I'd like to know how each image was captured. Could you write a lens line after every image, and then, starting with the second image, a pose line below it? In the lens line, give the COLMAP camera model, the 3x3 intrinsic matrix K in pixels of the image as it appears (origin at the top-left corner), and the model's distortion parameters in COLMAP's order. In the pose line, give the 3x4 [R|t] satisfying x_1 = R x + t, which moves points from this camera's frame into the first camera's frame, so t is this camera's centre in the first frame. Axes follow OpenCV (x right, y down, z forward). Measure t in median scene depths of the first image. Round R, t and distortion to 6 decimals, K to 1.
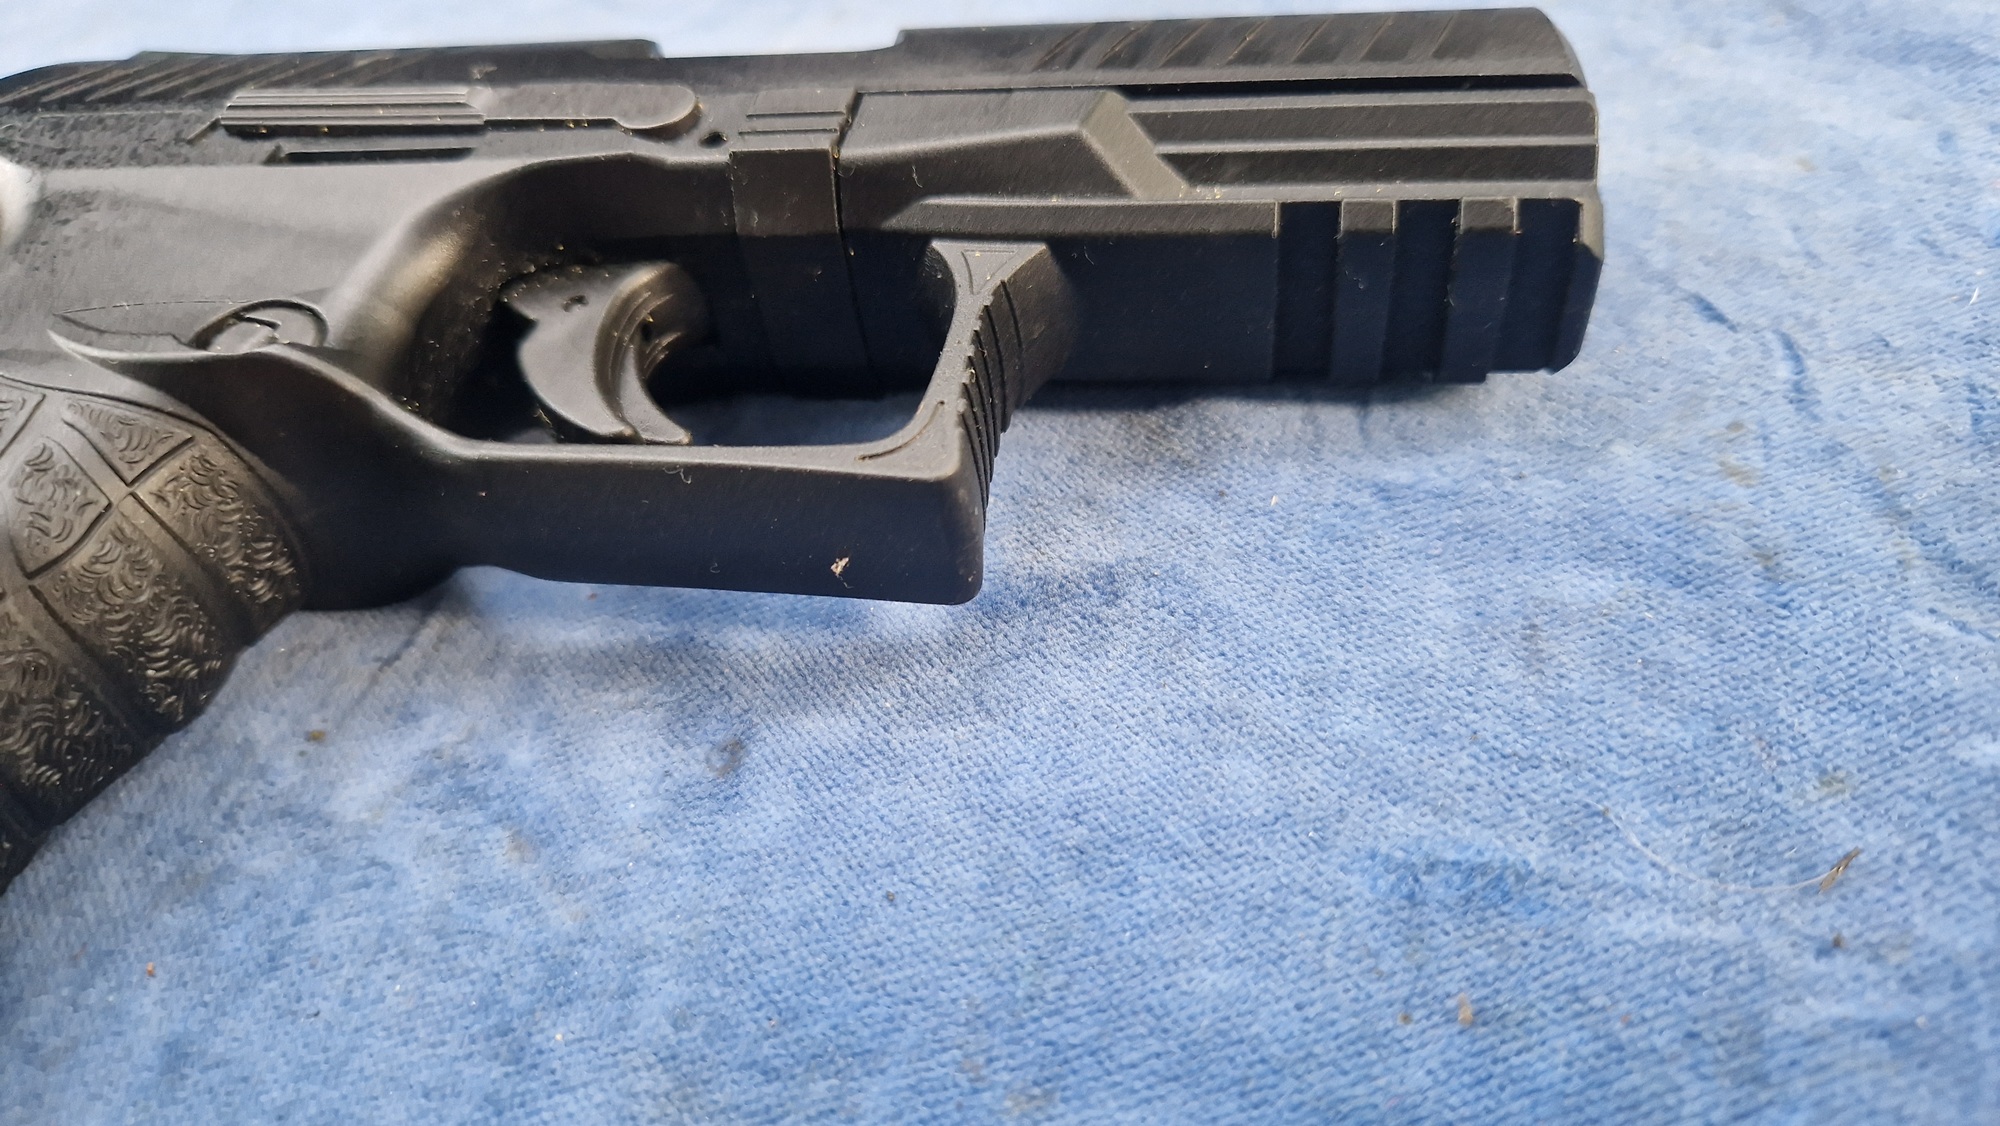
lens RADIAL K [[1406.5, 0, 1023.4], [0, 1406.5, 553.5], [0, 0, 1]] dist [-0.005318, -0.031031]
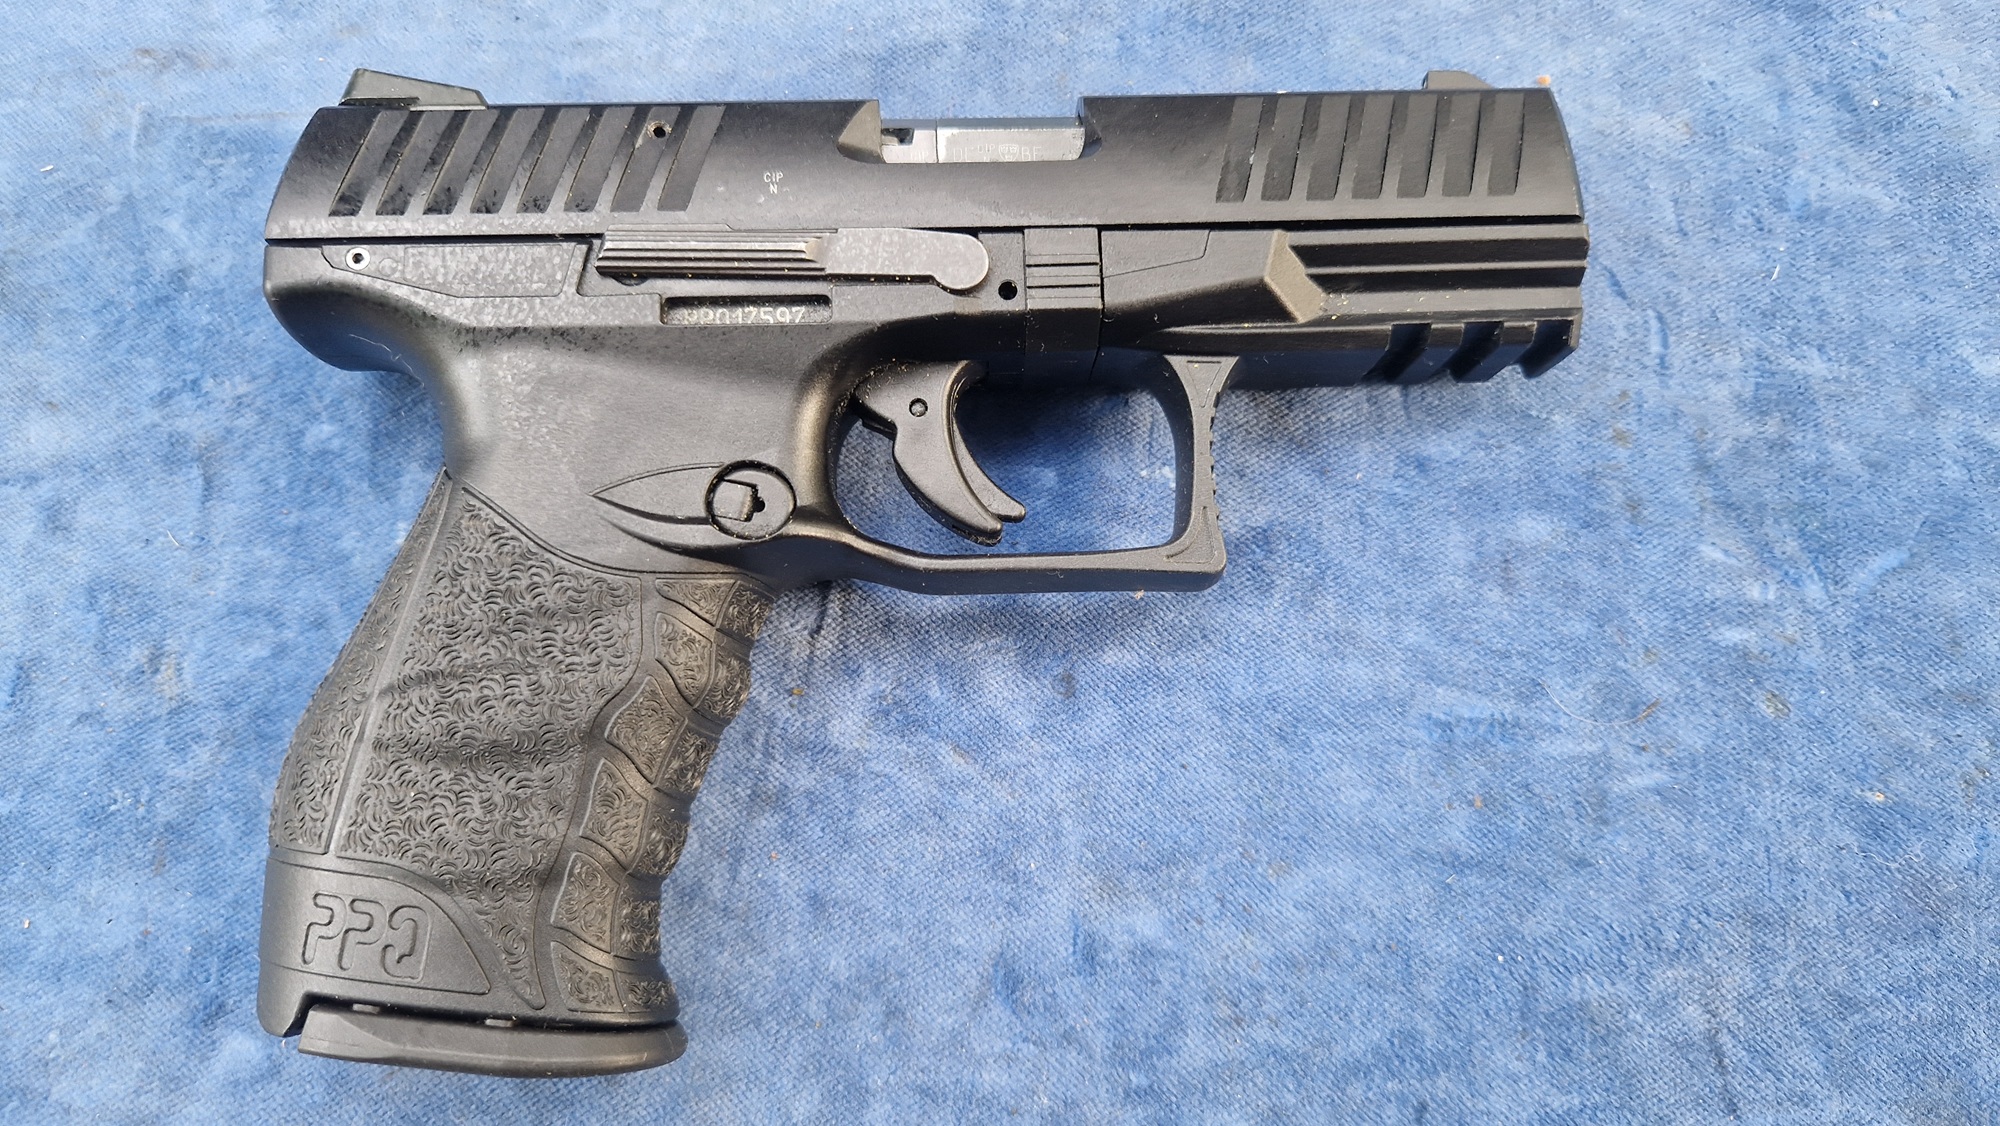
lens RADIAL K [[1406.5, 0, 1023.4], [0, 1406.5, 553.5], [0, 0, 1]] dist [-0.005318, -0.031031]
pose [[0.976569, -0.130855, 0.170849, -0.534726], [0.024030, 0.855238, 0.517677, -0.887757], [-0.213857, -0.501442, 0.838344, -0.351810]]
